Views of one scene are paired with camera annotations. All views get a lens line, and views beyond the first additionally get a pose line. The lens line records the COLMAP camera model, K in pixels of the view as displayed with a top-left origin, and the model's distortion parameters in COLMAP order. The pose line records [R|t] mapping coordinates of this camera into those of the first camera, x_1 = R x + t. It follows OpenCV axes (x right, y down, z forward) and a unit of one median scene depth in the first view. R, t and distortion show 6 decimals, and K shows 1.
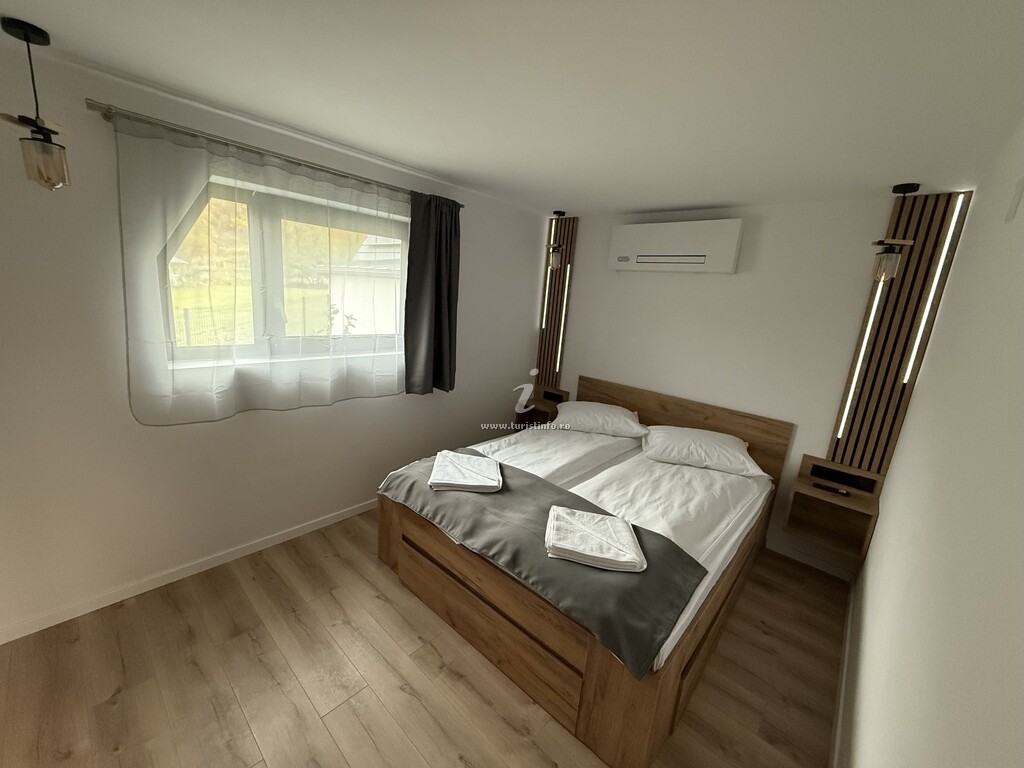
lens RADIAL K [[407.2, 0, 509.7], [0, 407.2, 383.1], [0, 0, 1]] dist [0.001236, -0.000192]
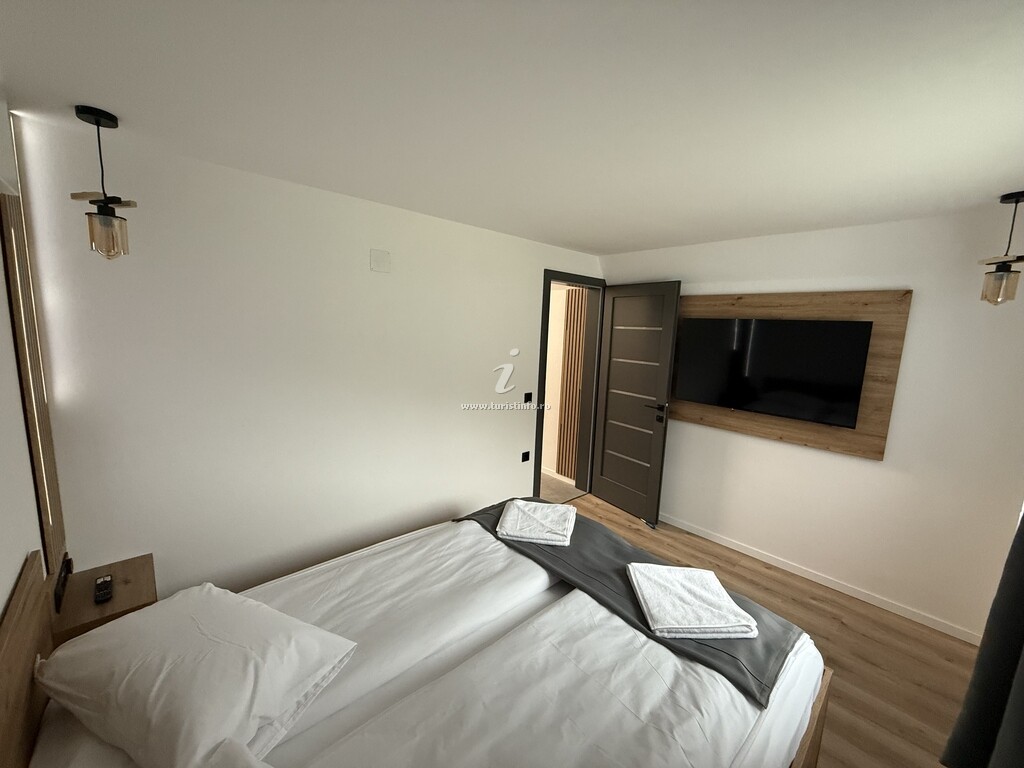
lens RADIAL K [[407.2, 0, 509.7], [0, 407.2, 383.1], [0, 0, 1]] dist [0.001236, -0.000192]
pose [[-0.989413, -0.123422, 0.076342, 0.188160], [-0.087763, 0.927819, 0.362560, -0.357350], [-0.115580, 0.352022, -0.928828, 1.576266]]
